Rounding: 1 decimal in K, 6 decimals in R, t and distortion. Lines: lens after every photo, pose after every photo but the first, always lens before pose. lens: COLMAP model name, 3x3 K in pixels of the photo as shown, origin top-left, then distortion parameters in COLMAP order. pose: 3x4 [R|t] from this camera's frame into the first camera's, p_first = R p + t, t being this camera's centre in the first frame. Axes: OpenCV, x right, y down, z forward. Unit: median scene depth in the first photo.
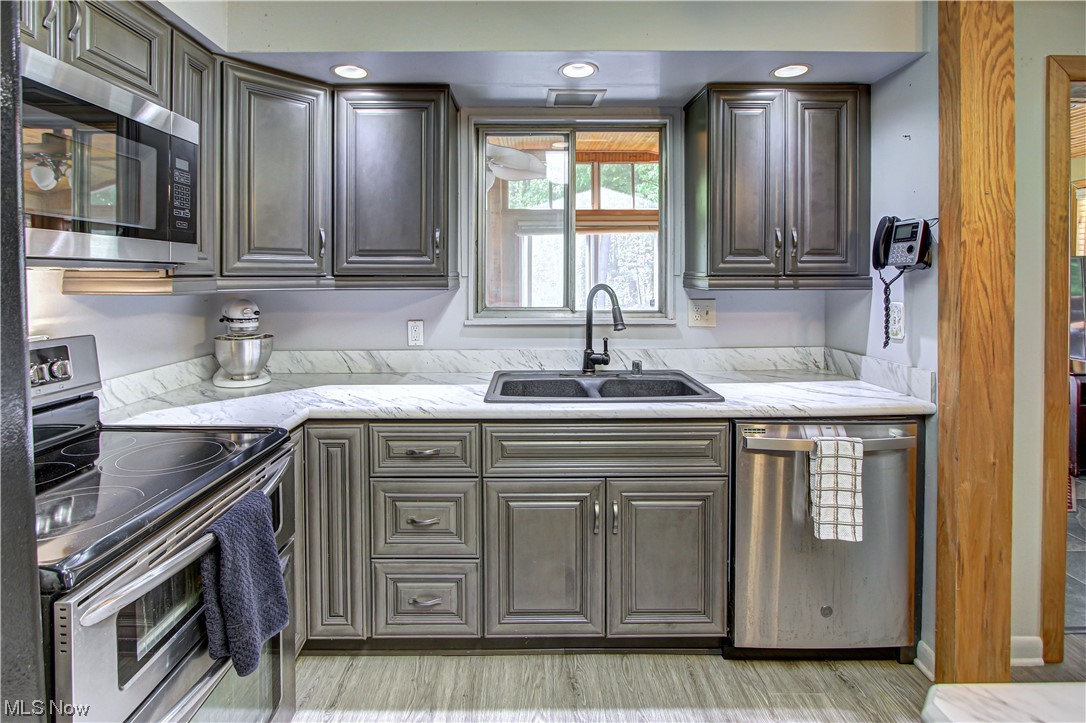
lens RADIAL K [[537.1, 0, 526.5], [0, 537.1, 285.6], [0, 0, 1]] dist [-0.015061, 0.000637]
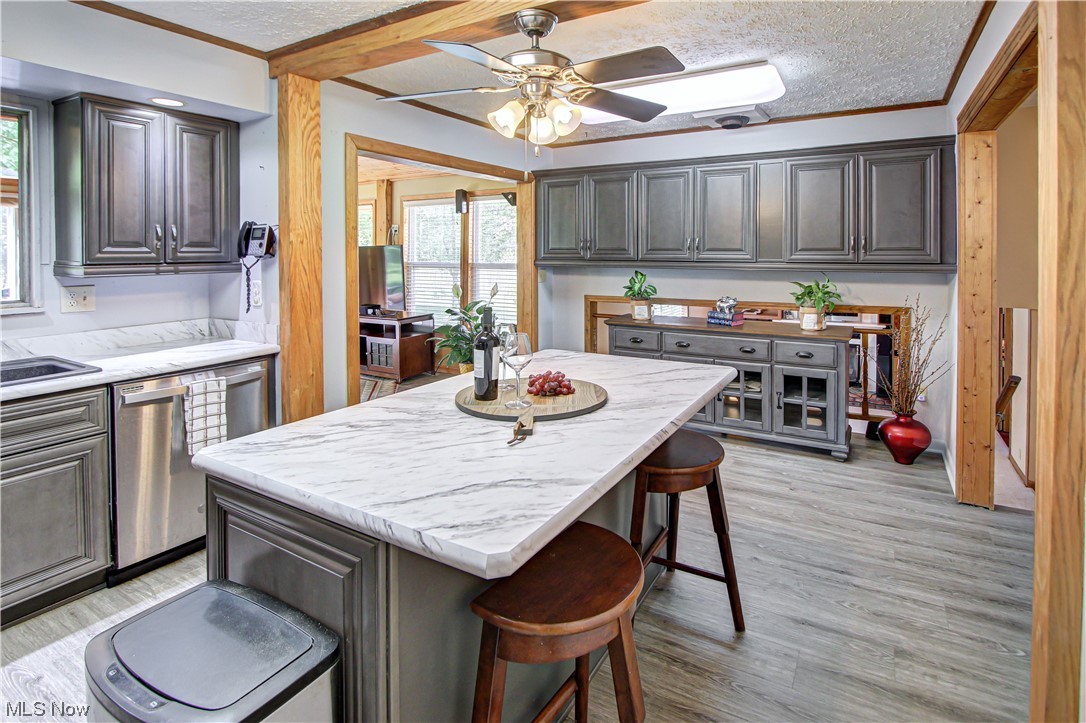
lens RADIAL K [[525.1, 0, 605.9], [0, 525.1, 256.4], [0, 0, 1]] dist [-0.014238, 0.000837]
pose [[0.458171, -0.007809, 0.888830, -0.137232], [0.019670, 0.999806, -0.001355, -0.014461], [-0.888647, 0.018104, 0.458235, -0.522718]]
